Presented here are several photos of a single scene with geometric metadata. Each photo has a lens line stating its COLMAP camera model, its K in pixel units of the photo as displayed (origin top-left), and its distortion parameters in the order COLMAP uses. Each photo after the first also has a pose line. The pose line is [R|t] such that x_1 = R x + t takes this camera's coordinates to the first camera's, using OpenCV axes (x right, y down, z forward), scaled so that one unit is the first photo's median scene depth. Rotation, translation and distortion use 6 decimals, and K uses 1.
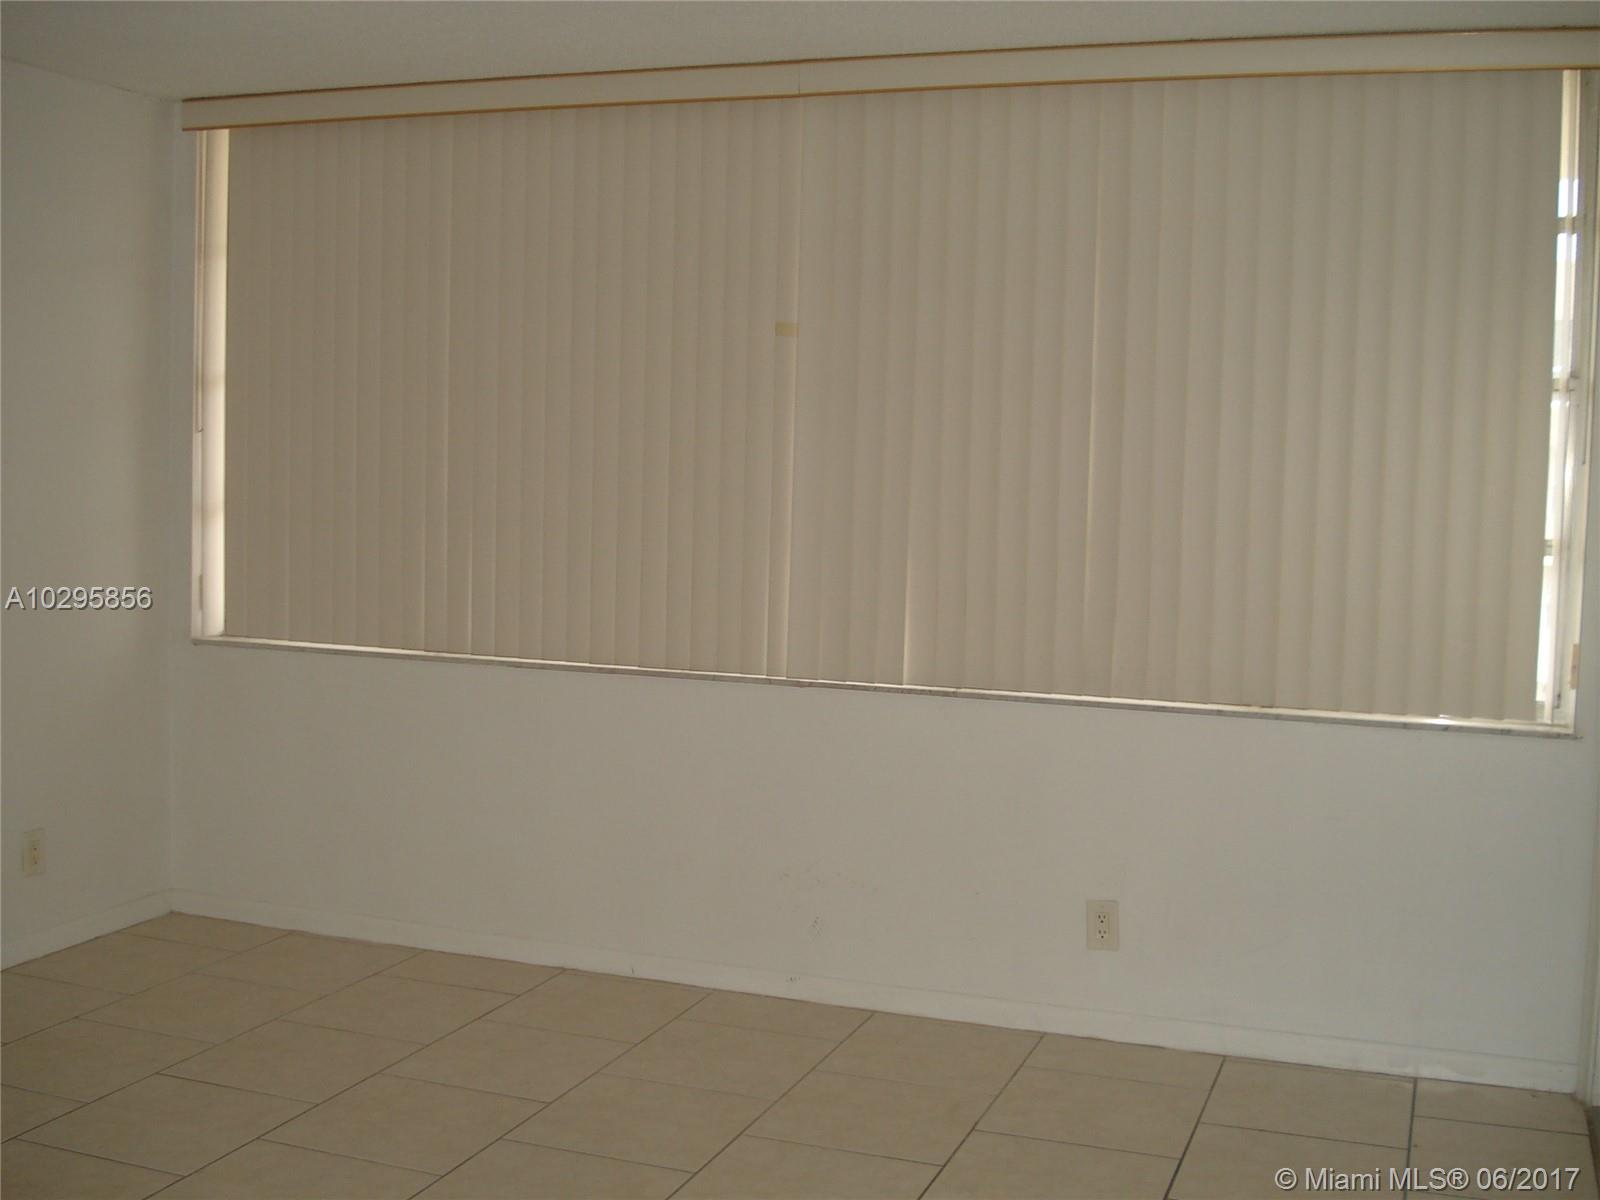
lens RADIAL K [[1809.9, 0, 805.2], [0, 1809.9, 588.6], [0, 0, 1]] dist [-0.082713, -0.065373]
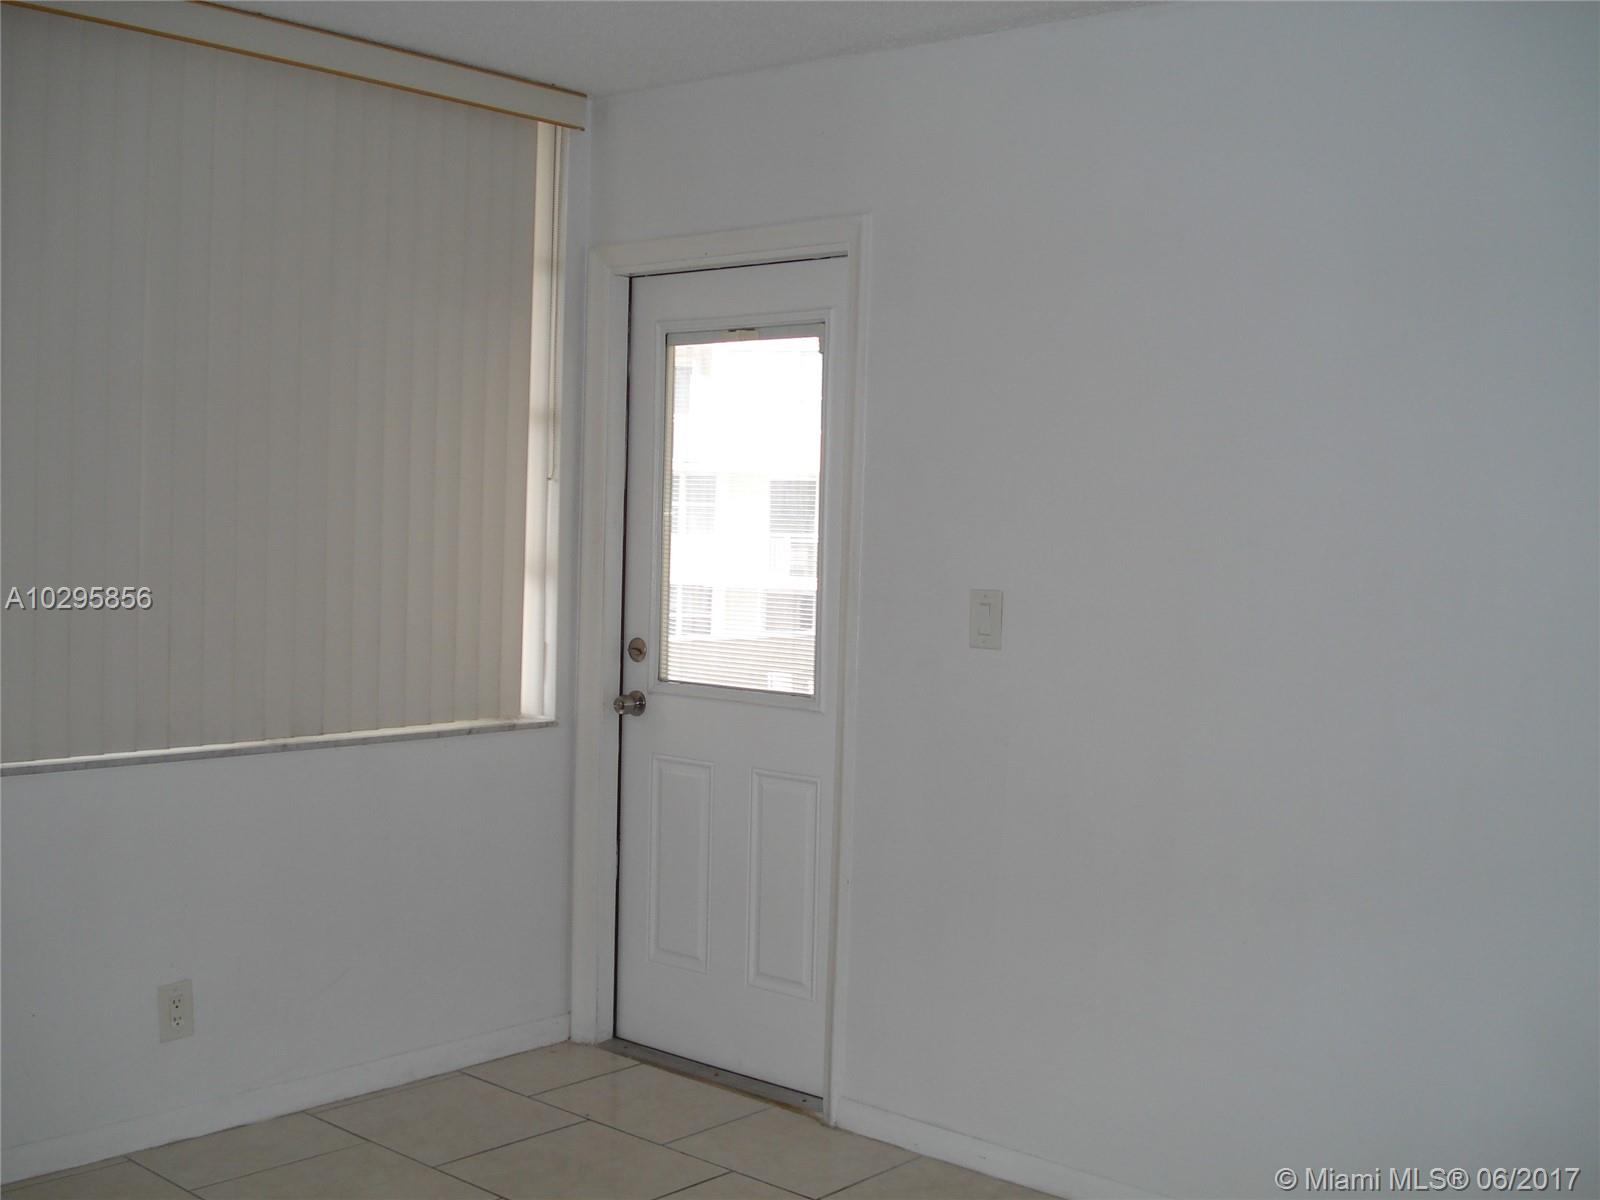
lens RADIAL K [[1809.9, 0, 805.2], [0, 1809.9, 588.6], [0, 0, 1]] dist [-0.082713, -0.065373]
pose [[0.359736, -0.059101, 0.931181, -0.538119], [0.050767, 0.997753, 0.043715, -0.040466], [-0.931672, 0.031547, 0.361928, 0.419183]]
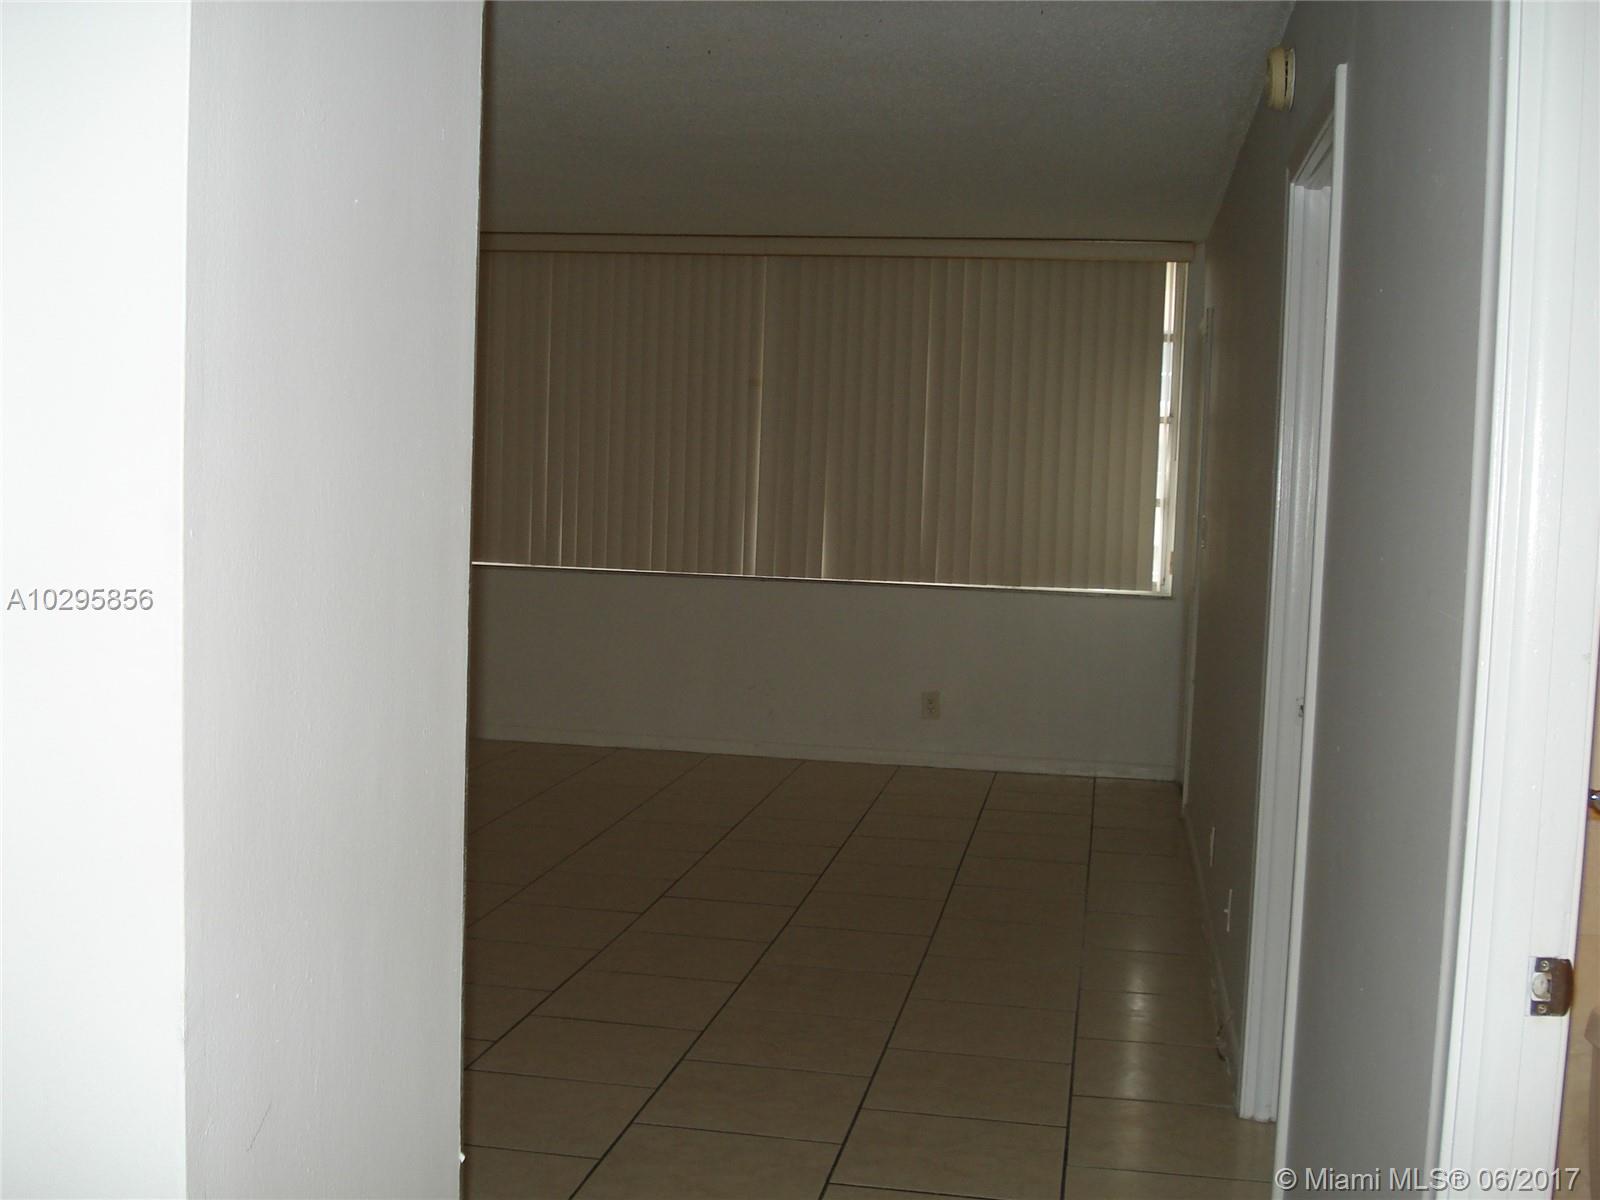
lens RADIAL K [[1809.9, 0, 805.2], [0, 1809.9, 588.6], [0, 0, 1]] dist [-0.082713, -0.065373]
pose [[0.983250, -0.006449, 0.182148, -0.321726], [0.004478, 0.999927, 0.011229, 0.046550], [-0.182207, -0.010226, 0.983207, -0.868377]]
